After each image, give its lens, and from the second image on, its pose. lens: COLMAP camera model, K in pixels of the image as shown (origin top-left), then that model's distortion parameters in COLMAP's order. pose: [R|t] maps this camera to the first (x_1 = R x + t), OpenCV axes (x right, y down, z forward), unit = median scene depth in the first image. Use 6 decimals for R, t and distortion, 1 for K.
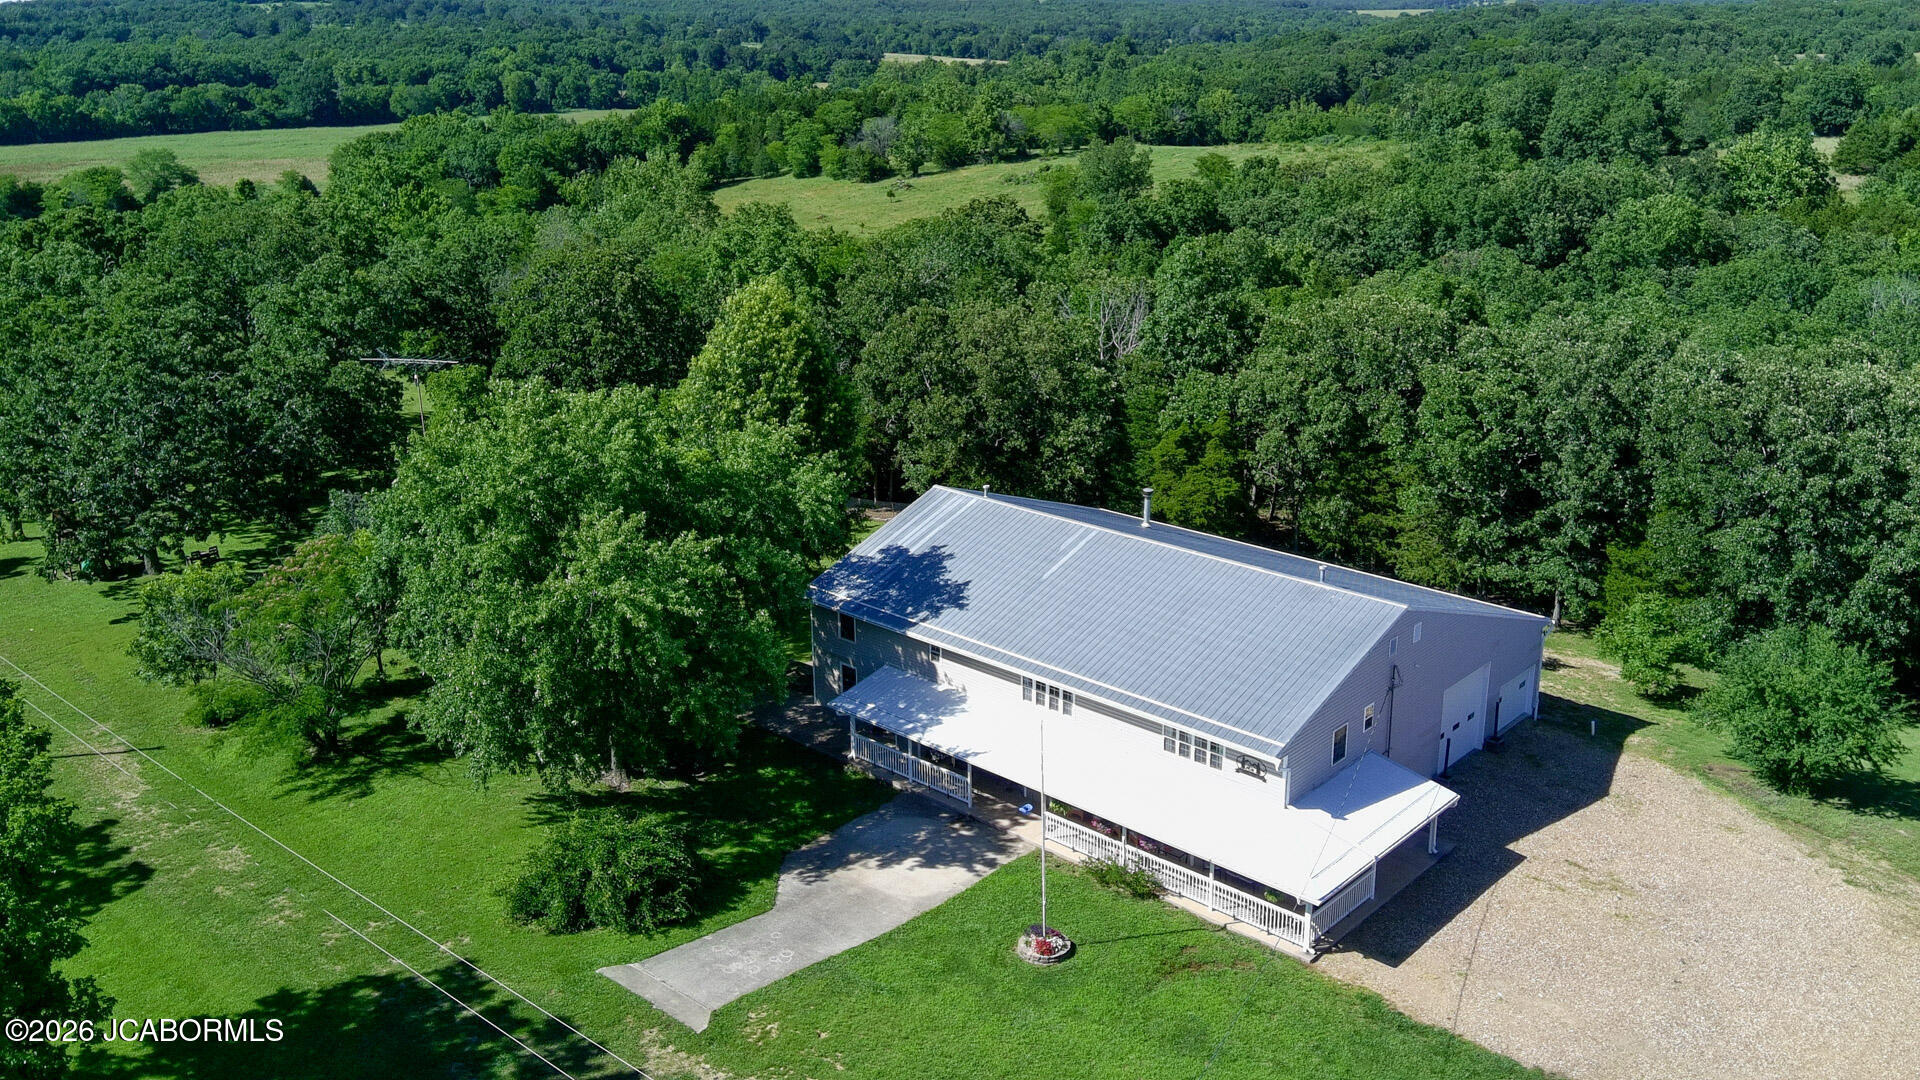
lens RADIAL K [[1581.0, 0, 960.8], [0, 1581.0, 531.9], [0, 0, 1]] dist [0.104272, -0.138903]
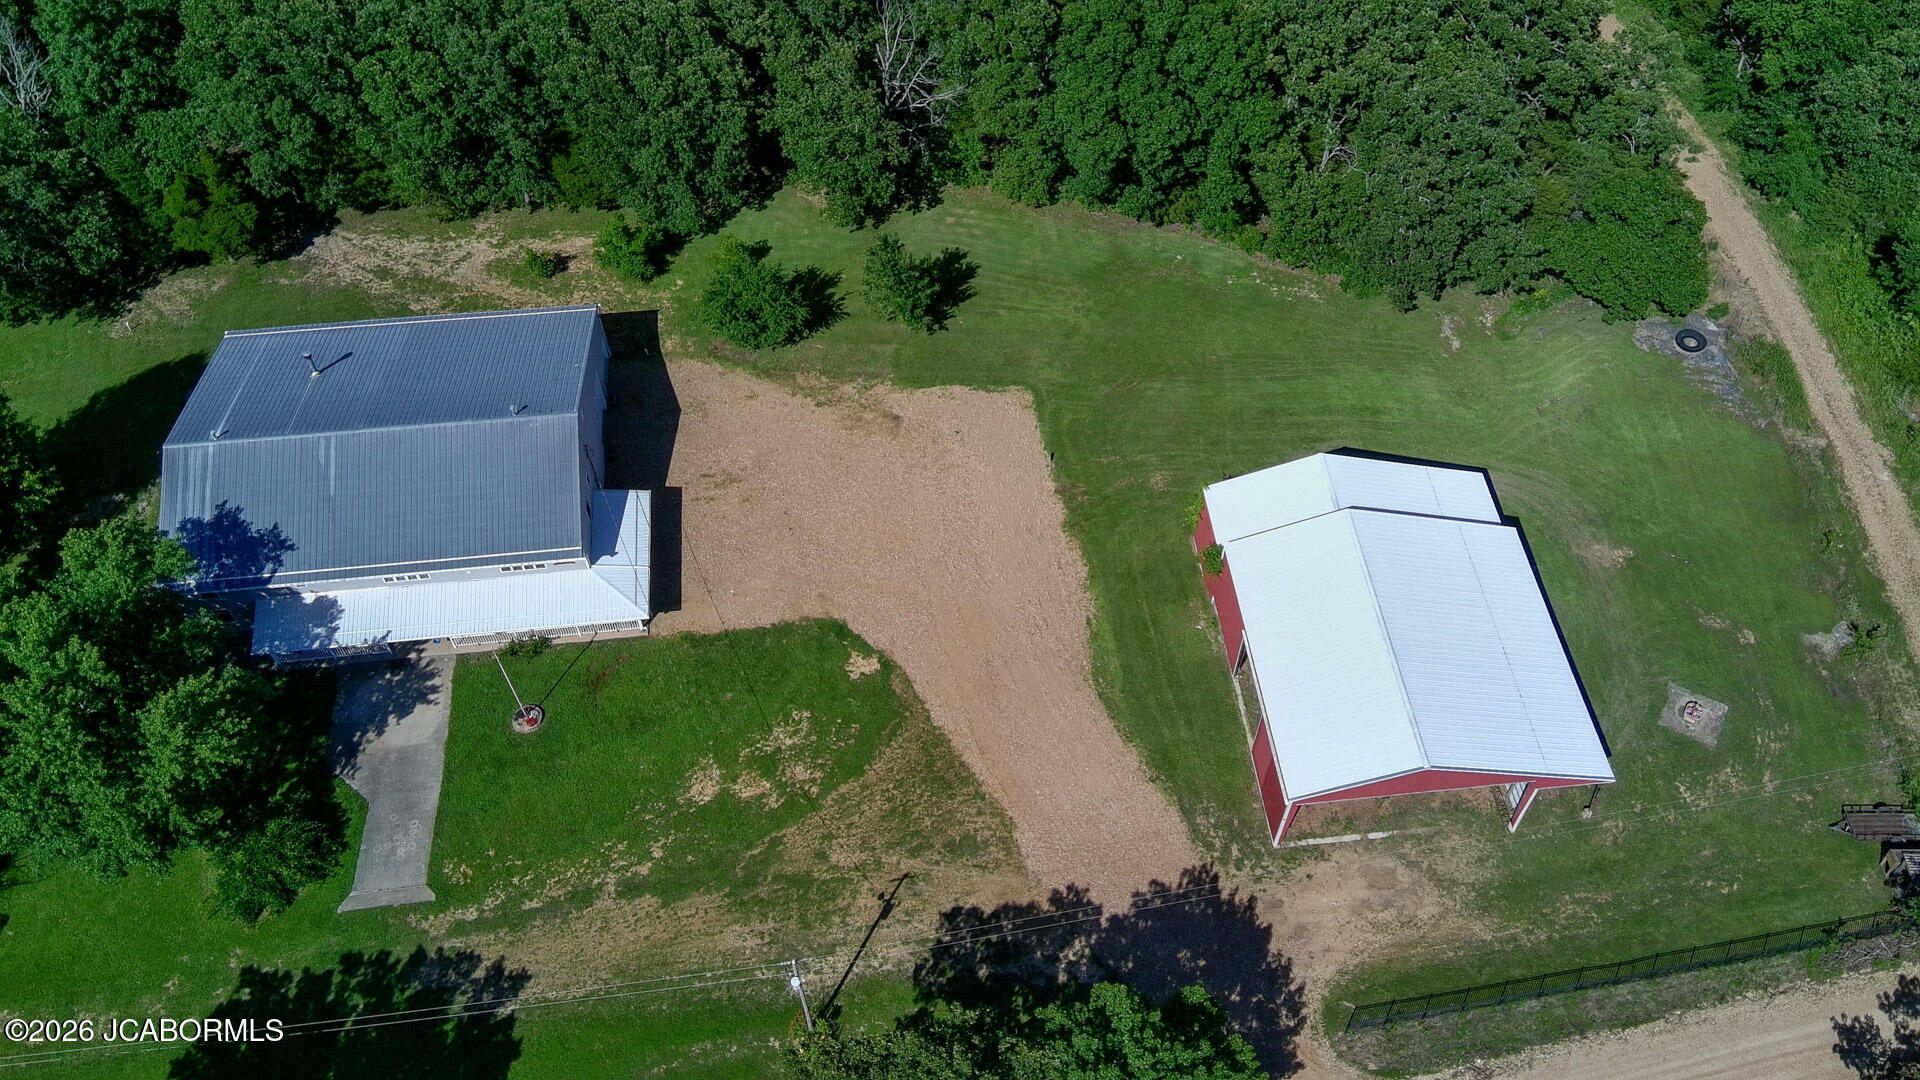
lens RADIAL K [[1581.0, 0, 974.2], [0, 1581.0, 546.8], [0, 0, 1]] dist [0.104272, -0.138903]
pose [[0.662029, -0.622008, 0.418118, -0.223110], [0.254782, 0.711432, 0.654943, -0.843992], [-0.704843, -0.327062, 0.629466, -0.382370]]
